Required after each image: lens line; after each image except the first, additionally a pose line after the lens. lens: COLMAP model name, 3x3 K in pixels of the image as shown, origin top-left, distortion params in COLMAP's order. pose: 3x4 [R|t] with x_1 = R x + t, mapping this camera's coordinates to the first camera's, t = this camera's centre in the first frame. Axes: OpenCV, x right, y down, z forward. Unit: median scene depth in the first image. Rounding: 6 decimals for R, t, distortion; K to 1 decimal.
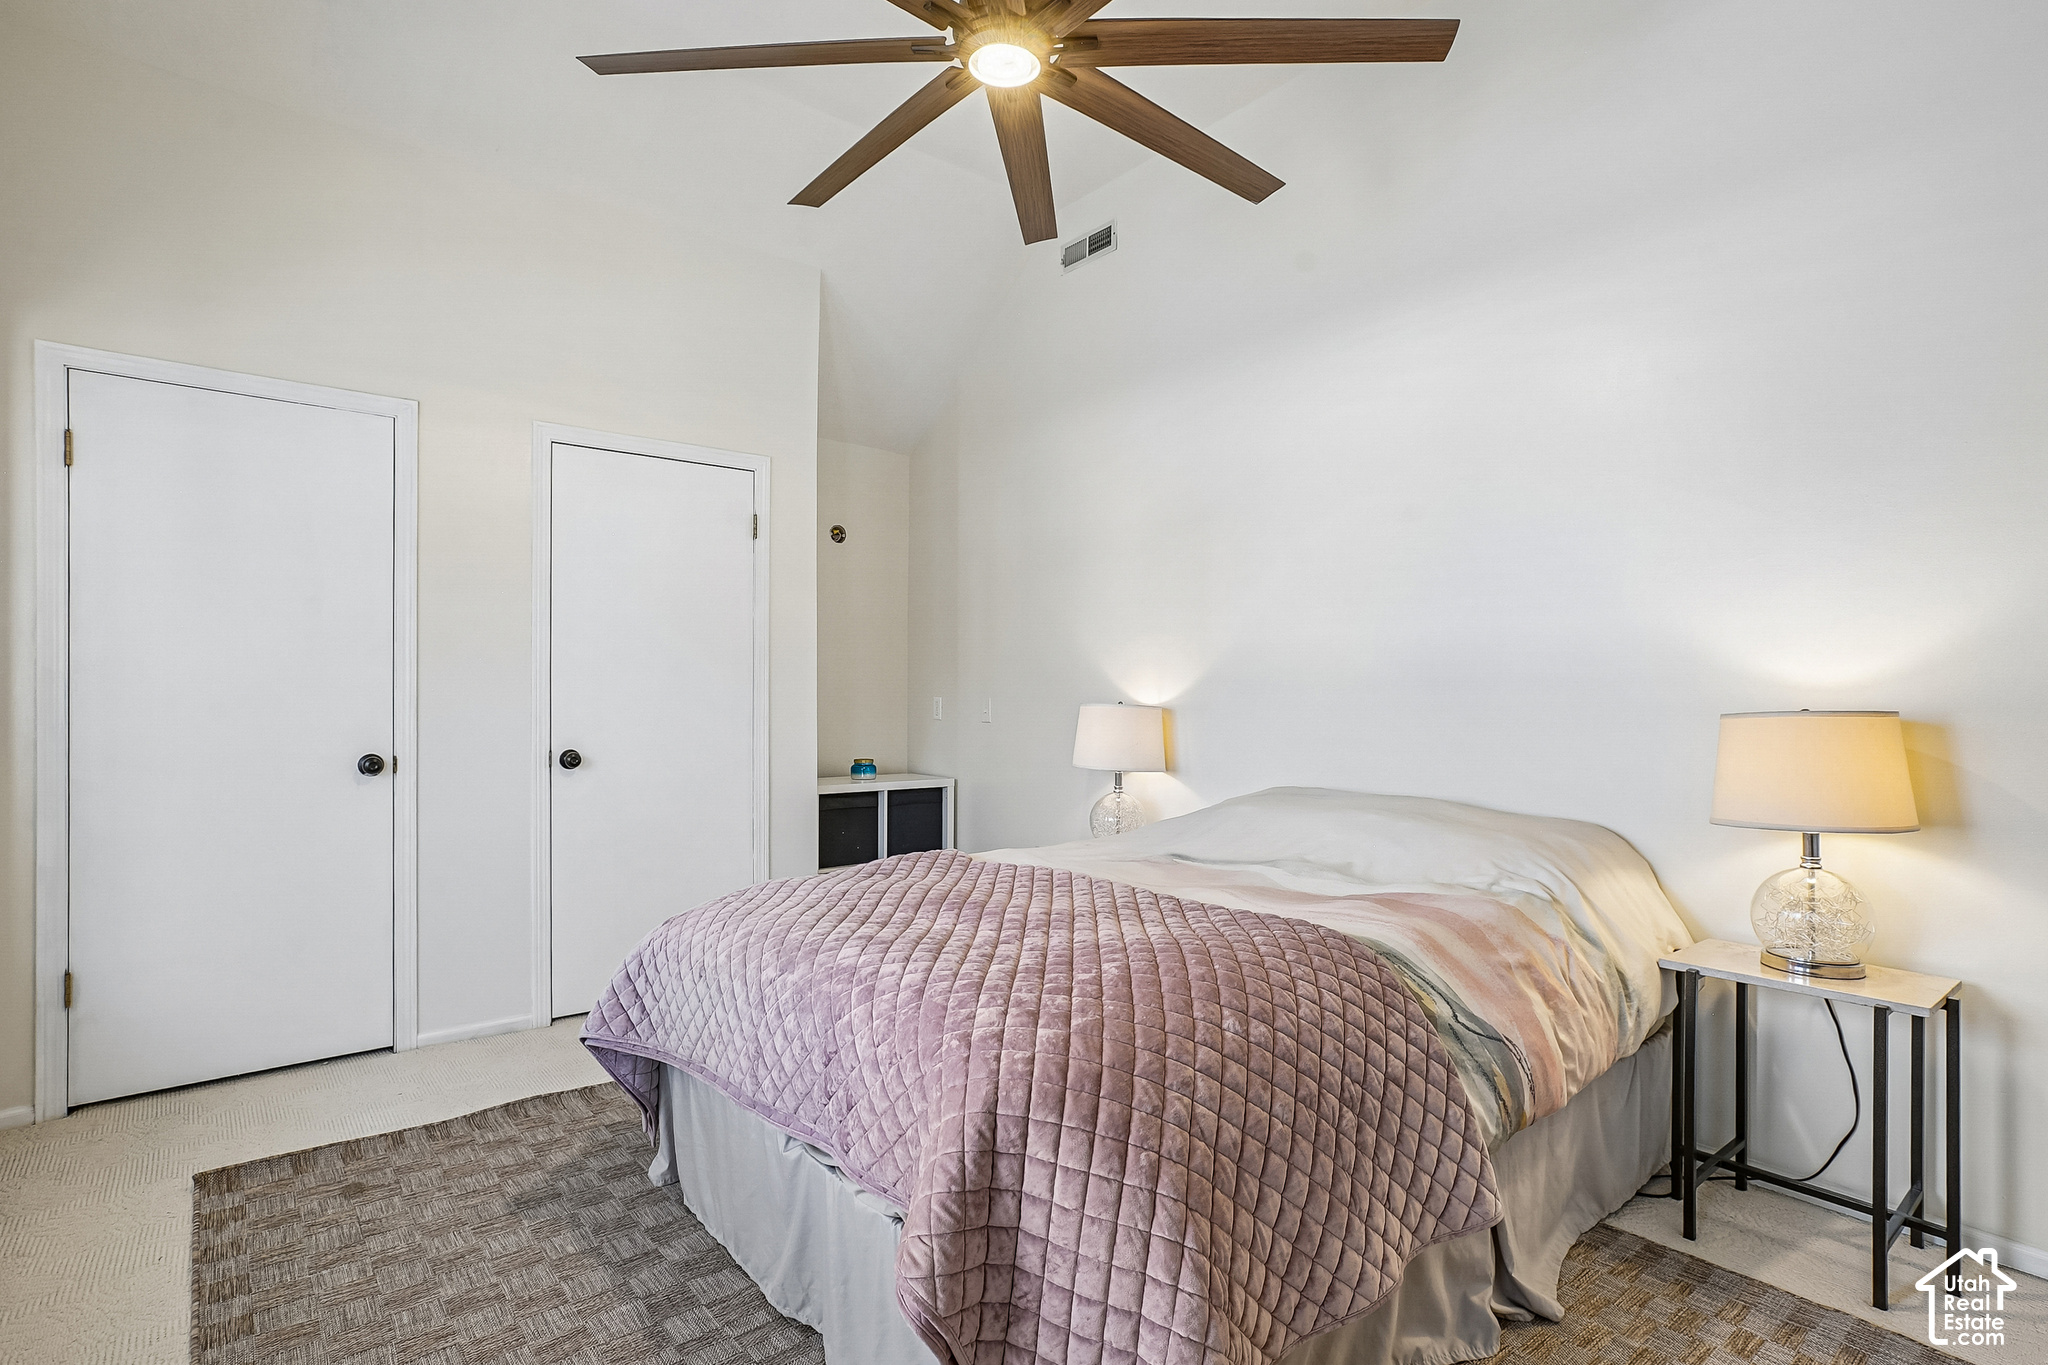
lens RADIAL K [[1045.6, 0, 1028.4], [0, 1045.6, 690.1], [0, 0, 1]] dist [-0.003865, 0.000770]
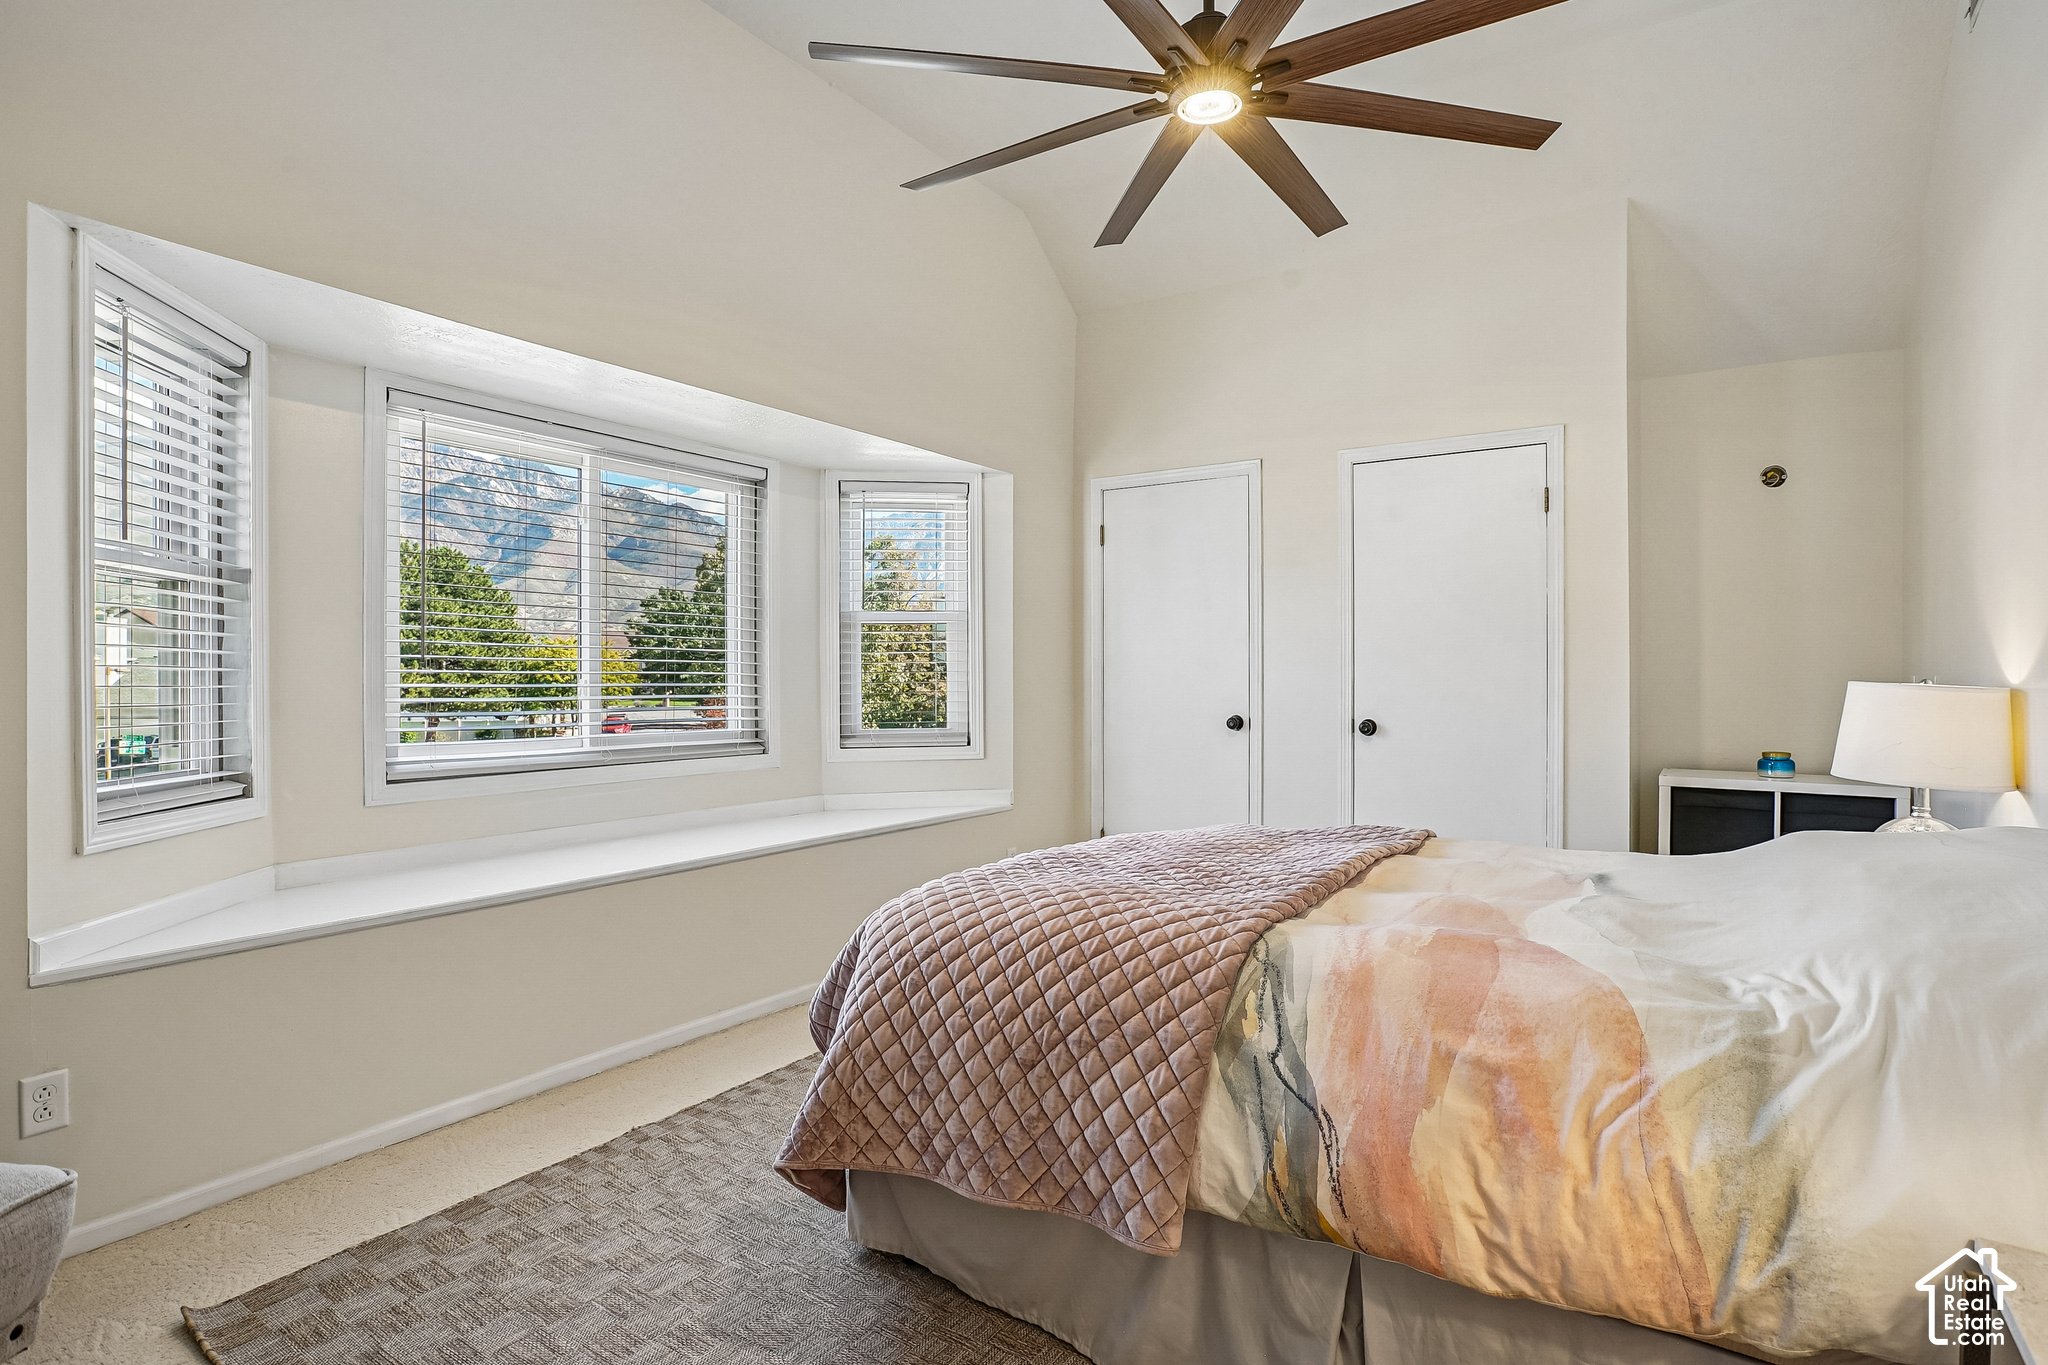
lens RADIAL K [[1016.2, 0, 1031.0], [0, 1016.2, 676.6], [0, 0, 1]] dist [-0.004472, -0.000741]
pose [[0.302317, 0.000121, -0.953208, 0.605301], [0.004628, 0.999988, 0.001594, 0.005295], [0.953196, -0.004893, 0.302312, 0.310883]]
